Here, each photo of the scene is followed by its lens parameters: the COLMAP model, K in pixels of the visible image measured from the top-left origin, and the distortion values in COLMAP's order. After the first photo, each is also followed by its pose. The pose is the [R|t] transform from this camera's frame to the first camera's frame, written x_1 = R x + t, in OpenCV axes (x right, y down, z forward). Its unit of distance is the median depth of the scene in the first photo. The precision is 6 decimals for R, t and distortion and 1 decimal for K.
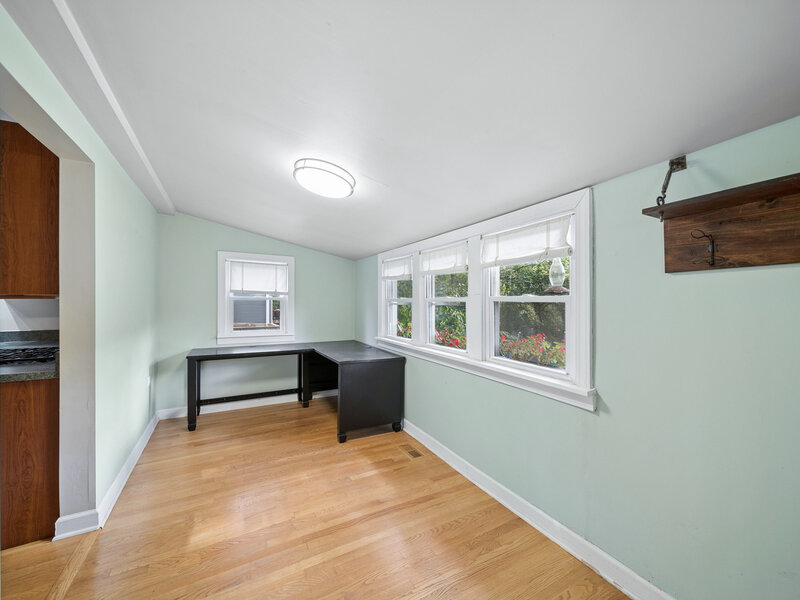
lens RADIAL K [[321.6, 0, 400.2], [0, 321.6, 298.6], [0, 0, 1]] dist [0.000188, -0.000004]
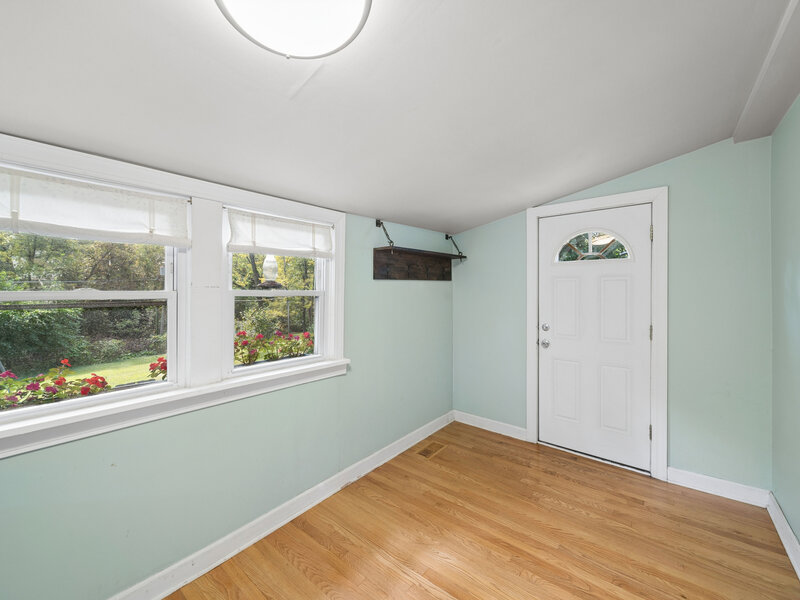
lens RADIAL K [[321.6, 0, 401.4], [0, 321.6, 295.8], [0, 0, 1]] dist [0.000188, -0.000004]
pose [[-0.372897, 0.003206, 0.927867, -0.698651], [0.008624, 0.999963, 0.000011, 0.012834], [-0.927833, 0.008006, -0.372911, 1.137194]]
